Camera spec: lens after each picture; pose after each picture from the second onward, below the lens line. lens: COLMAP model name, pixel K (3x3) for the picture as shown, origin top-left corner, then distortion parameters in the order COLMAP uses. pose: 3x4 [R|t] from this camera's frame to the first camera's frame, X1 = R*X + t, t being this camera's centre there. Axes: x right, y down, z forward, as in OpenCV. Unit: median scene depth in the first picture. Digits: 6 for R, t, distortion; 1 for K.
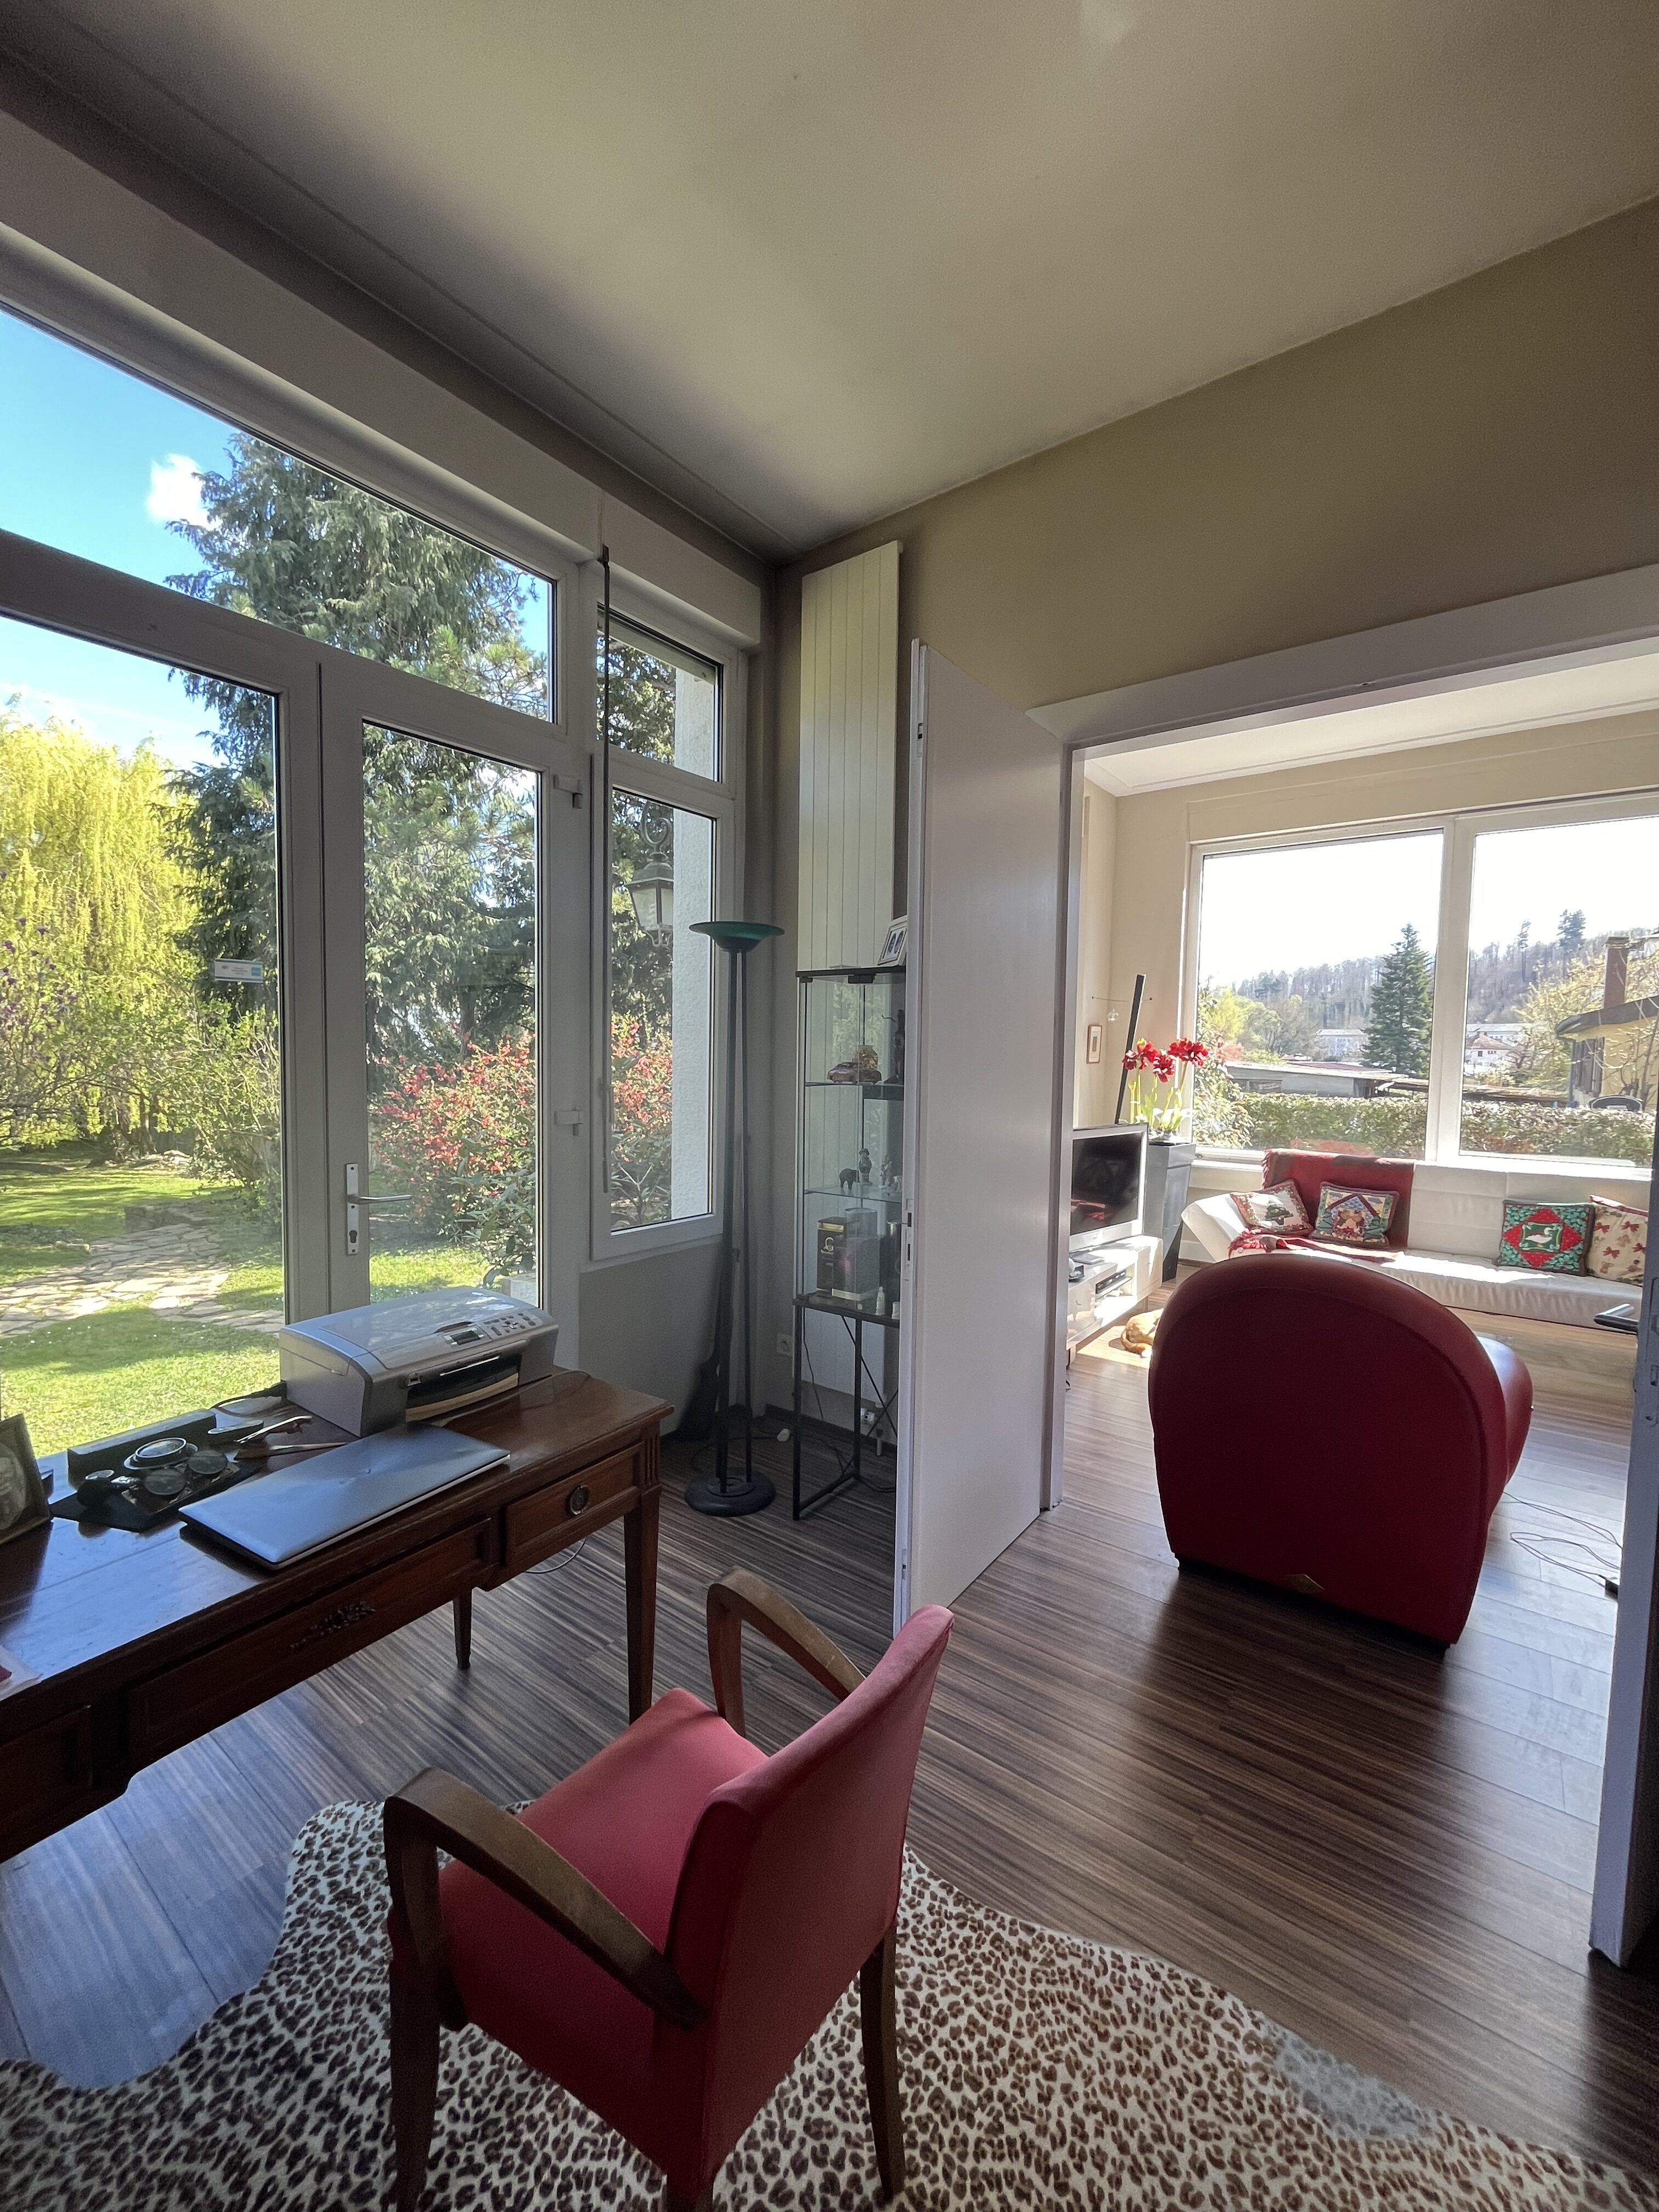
lens RADIAL K [[890.3, 0, 829.8], [0, 890.3, 1104.2], [0, 0, 1]] dist [-0.000811, -0.001051]
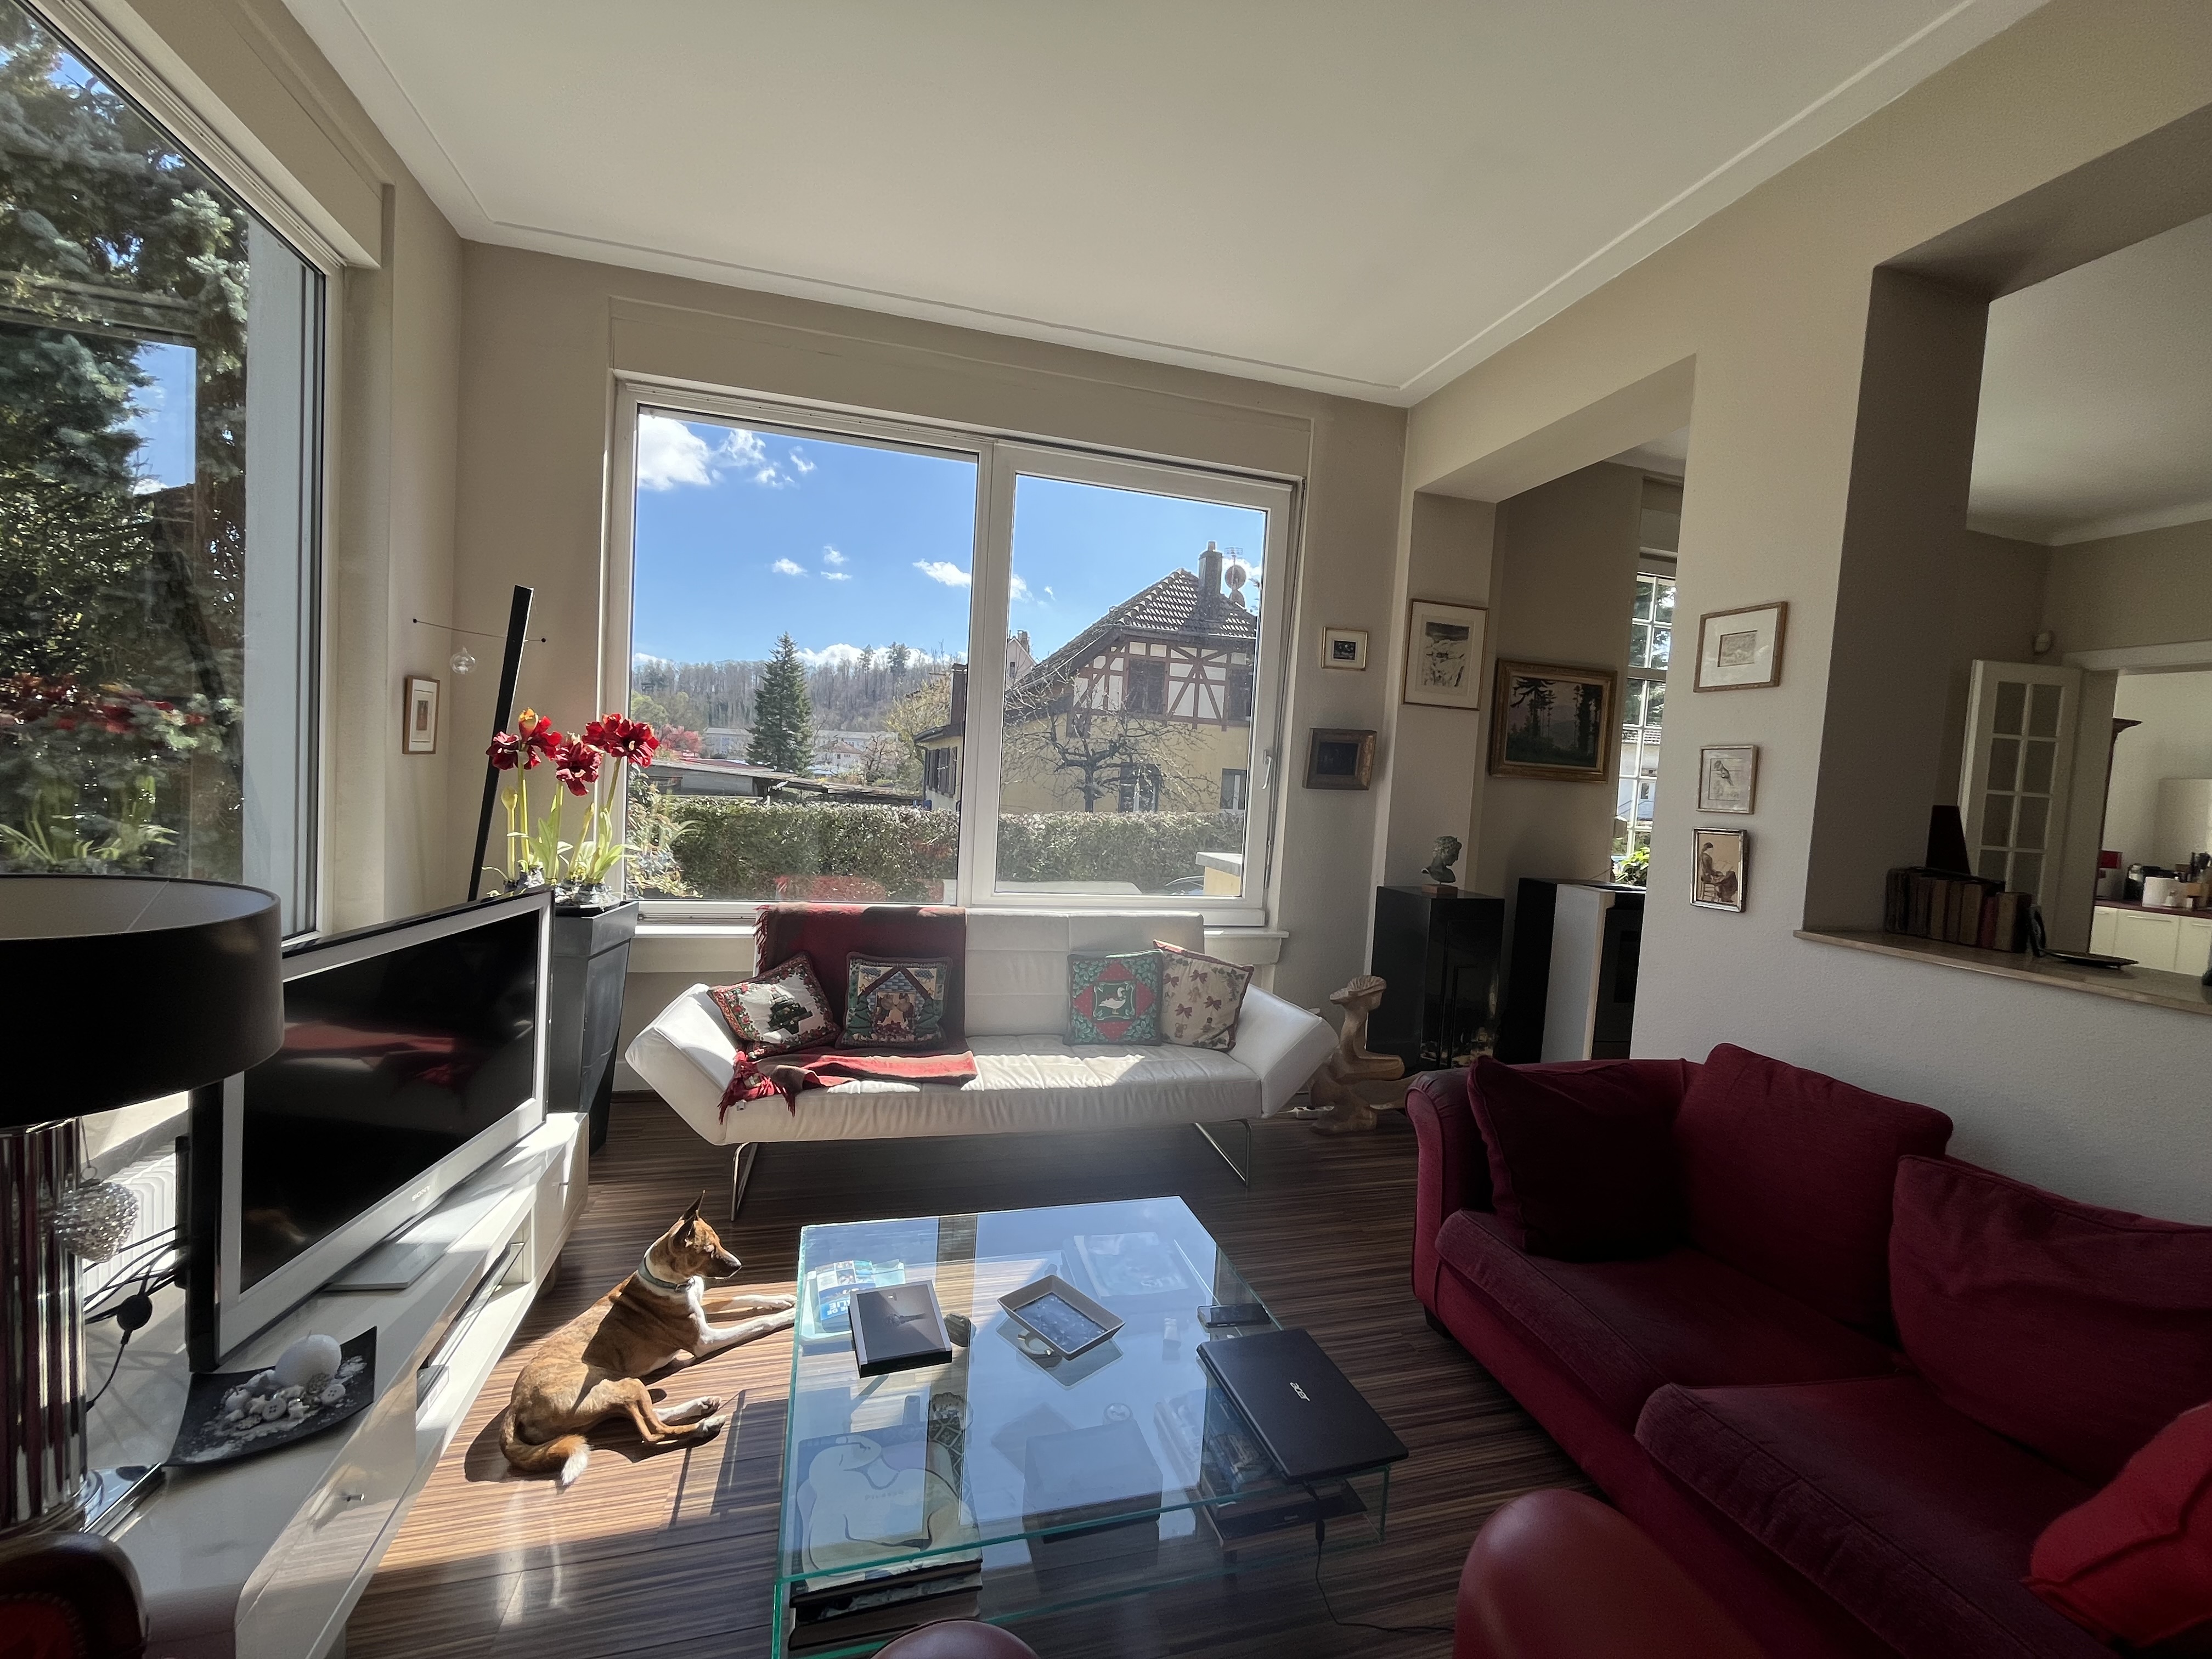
lens RADIAL K [[890.3, 0, 1097.5], [0, 890.3, 822.0], [0, 0, 1]] dist [-0.000811, -0.001051]
pose [[0.606264, -0.023854, 0.794906, 0.137650], [0.003880, 0.999627, 0.027037, -0.021383], [-0.795254, -0.013307, 0.606130, 0.422002]]
